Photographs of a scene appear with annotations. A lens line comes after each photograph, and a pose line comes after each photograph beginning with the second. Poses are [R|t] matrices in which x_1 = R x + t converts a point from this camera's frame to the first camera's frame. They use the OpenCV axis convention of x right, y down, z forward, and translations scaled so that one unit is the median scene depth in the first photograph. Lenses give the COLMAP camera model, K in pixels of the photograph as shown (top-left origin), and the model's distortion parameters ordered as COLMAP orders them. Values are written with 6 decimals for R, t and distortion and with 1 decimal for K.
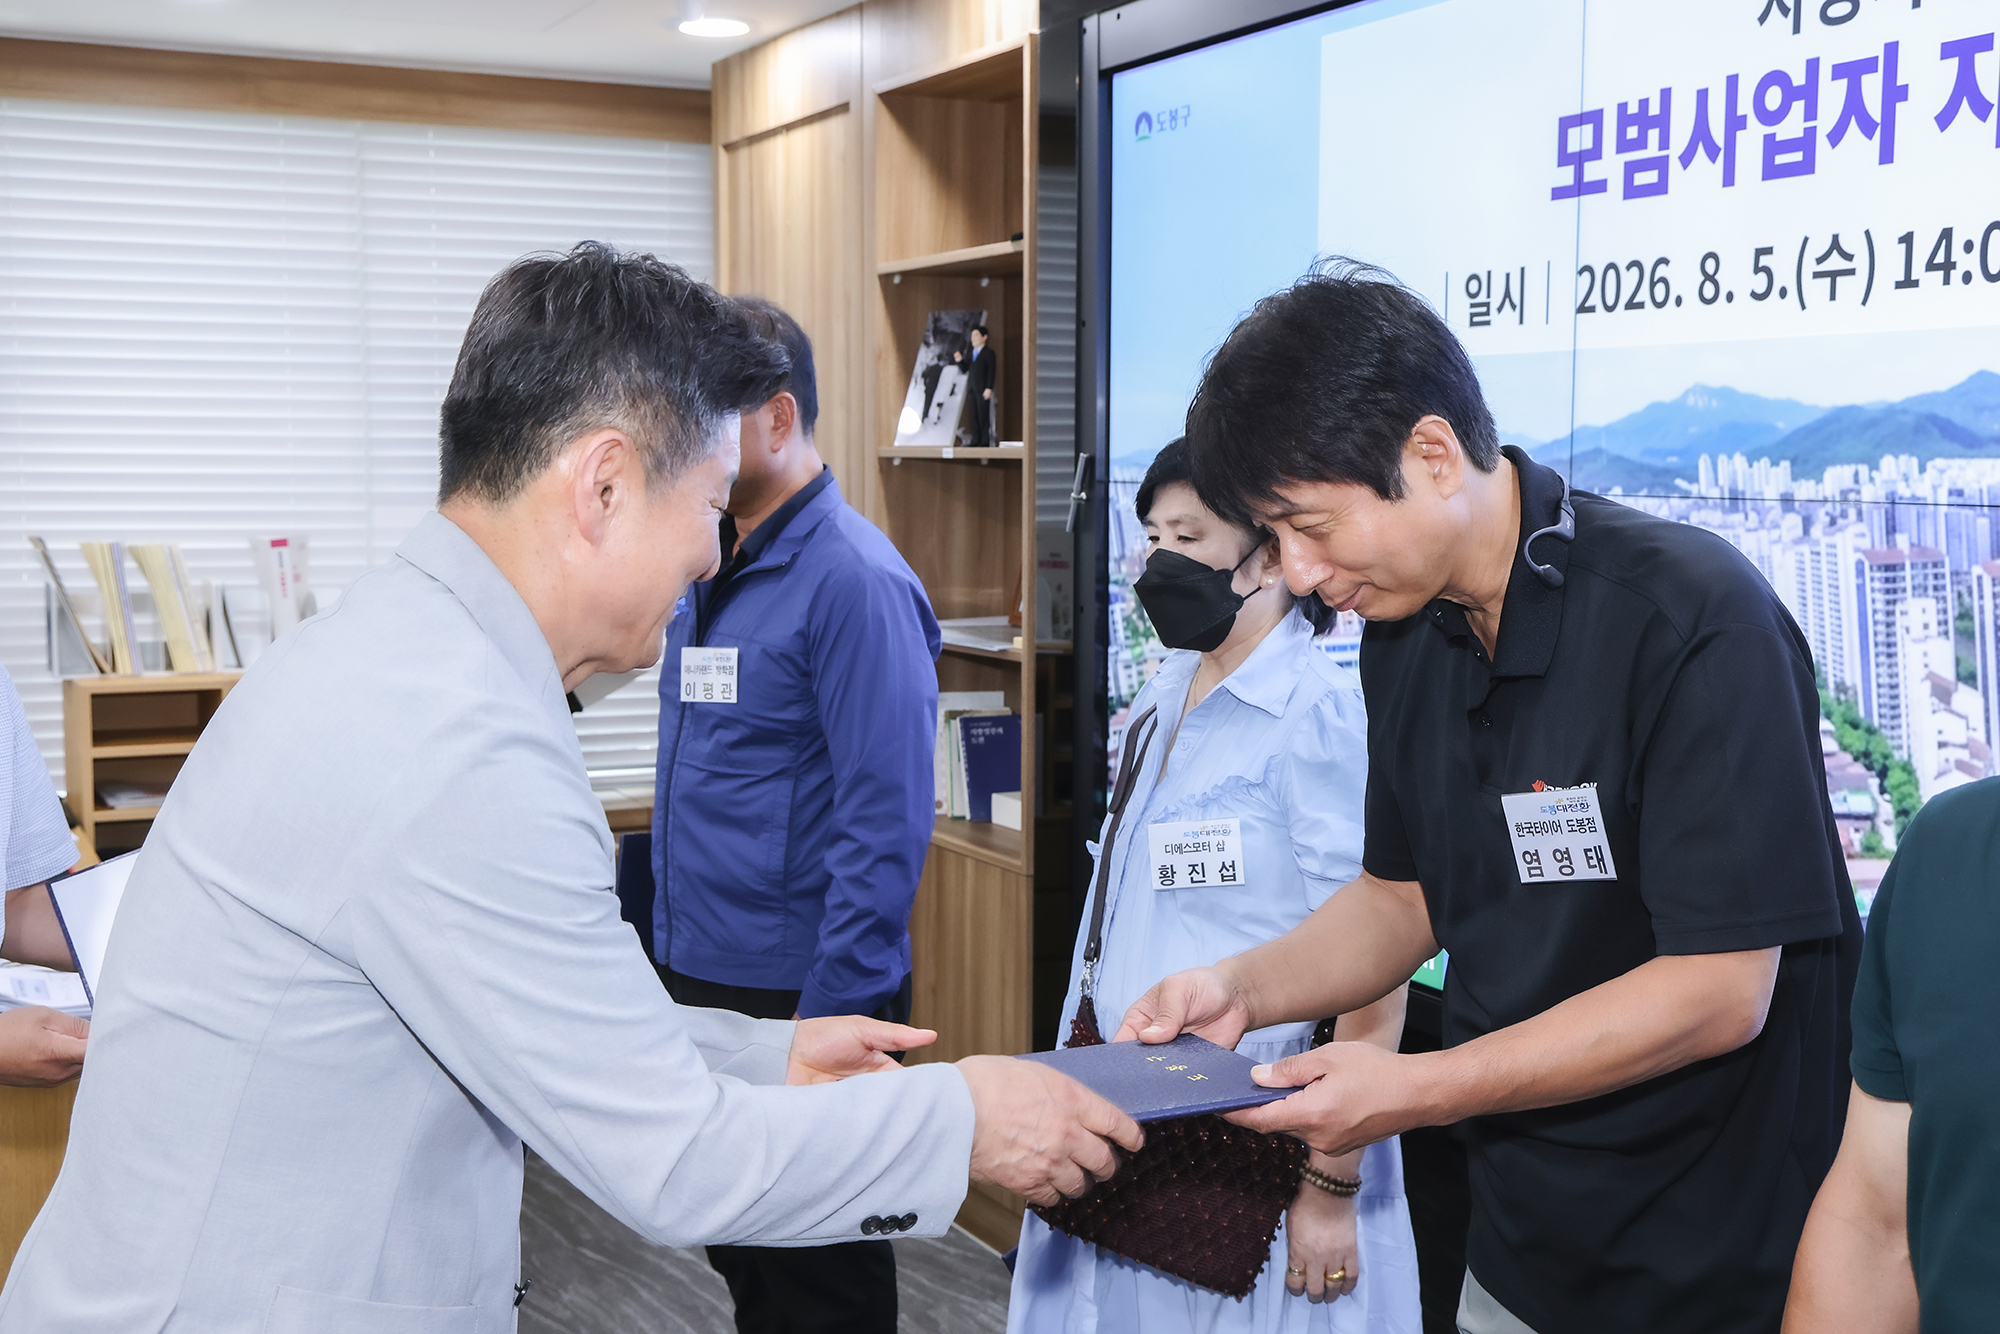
lens RADIAL K [[2426.7, 0, 989.2], [0, 2426.7, 650.8], [0, 0, 1]] dist [0.077967, 0.000000]
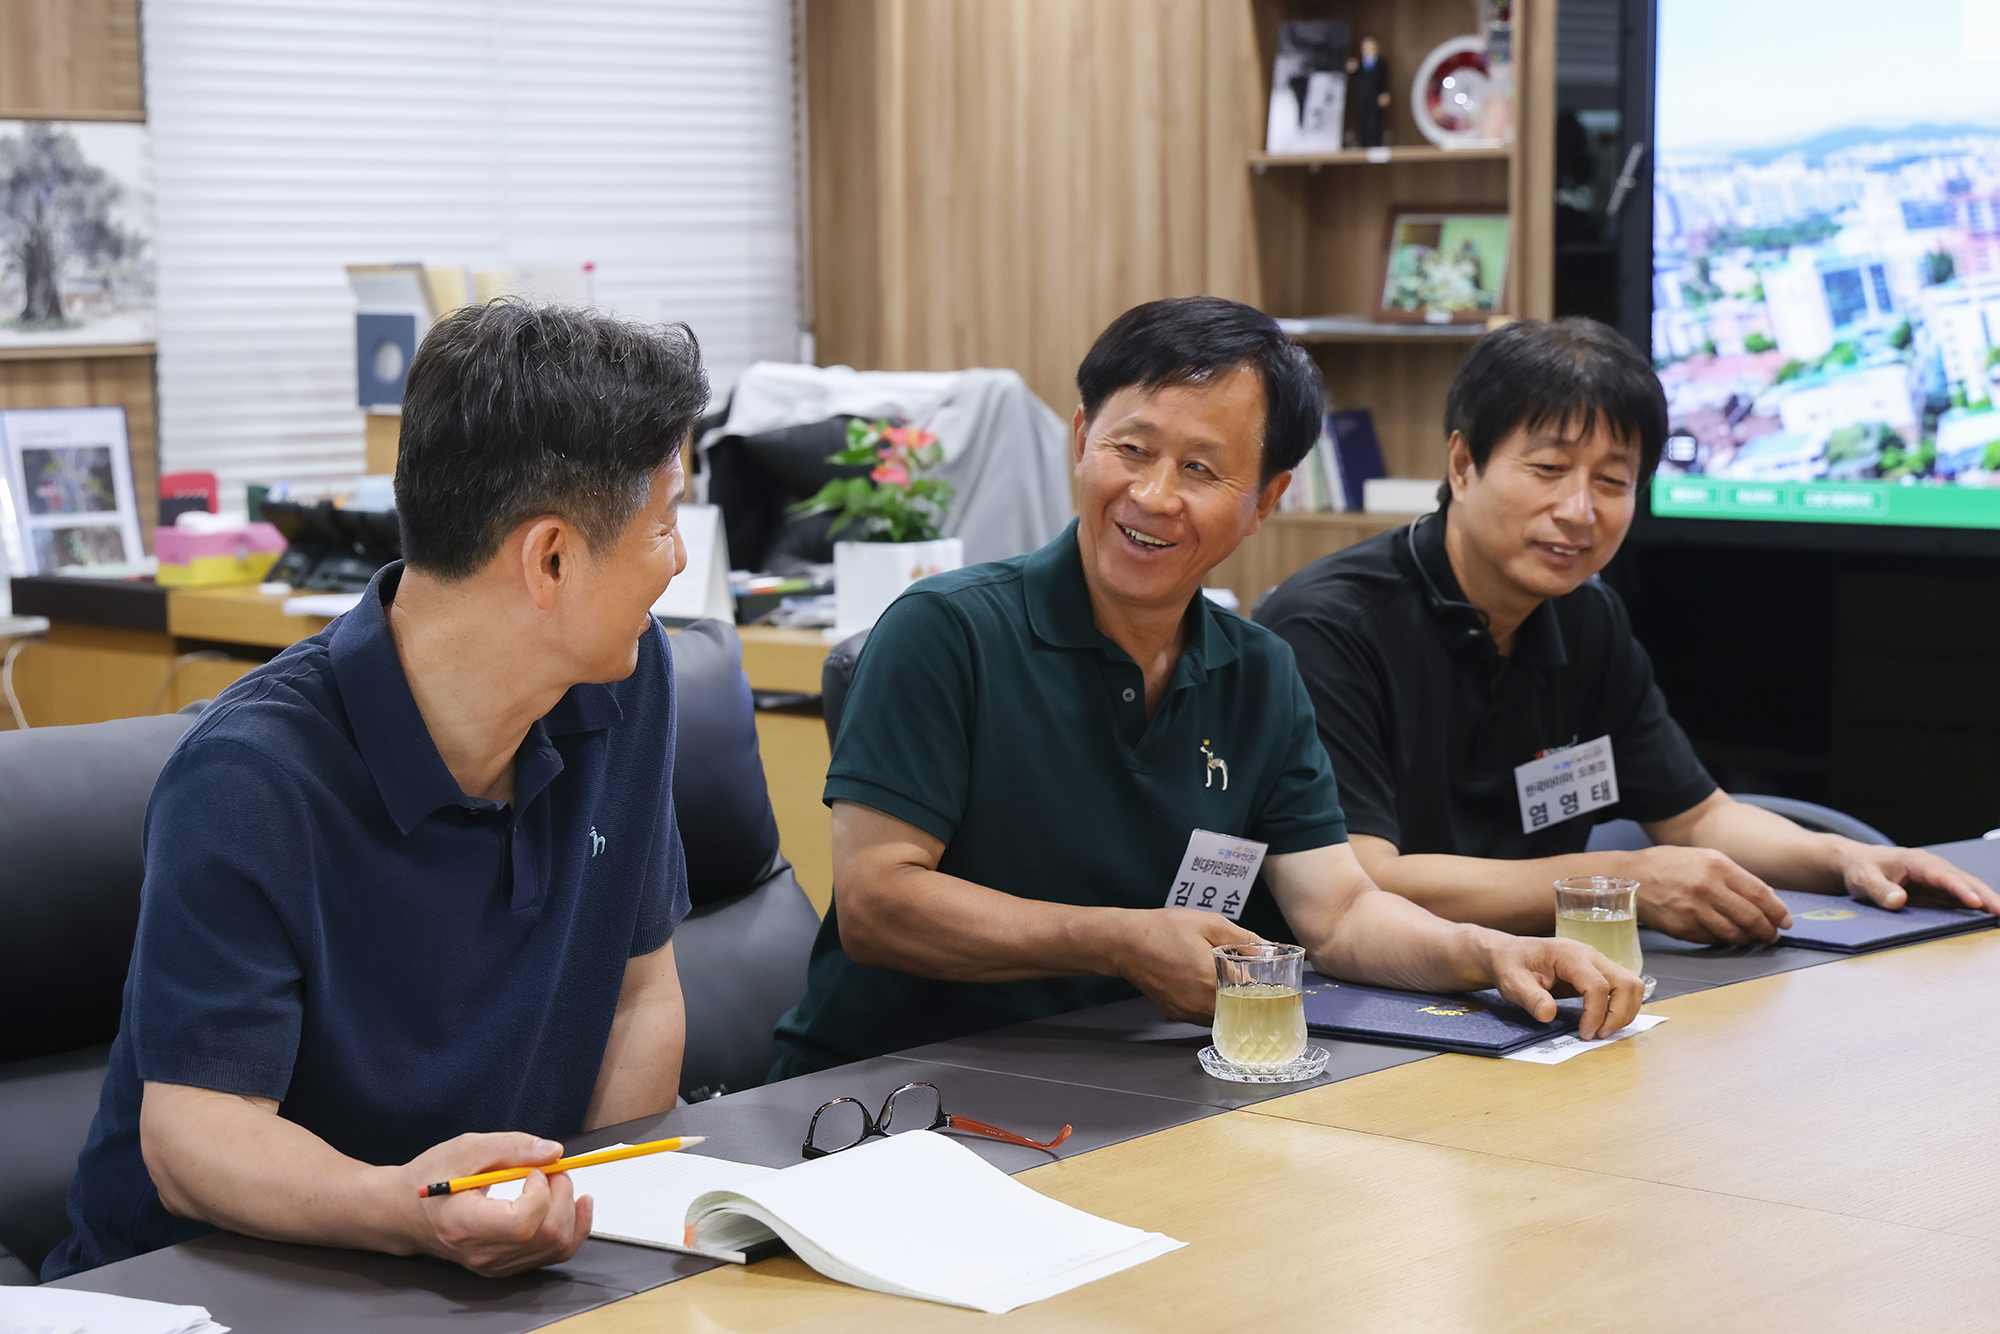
lens RADIAL K [[4212.3, 0, 847.2], [0, 4212.3, 675.9], [0, 0, 1]] dist [0.260112, 0.000000]
pose [[0.909962, -0.058402, 0.410558, -1.158519], [0.050860, 0.998277, 0.029279, 0.092986], [-0.411561, -0.005762, 0.911364, -0.701680]]
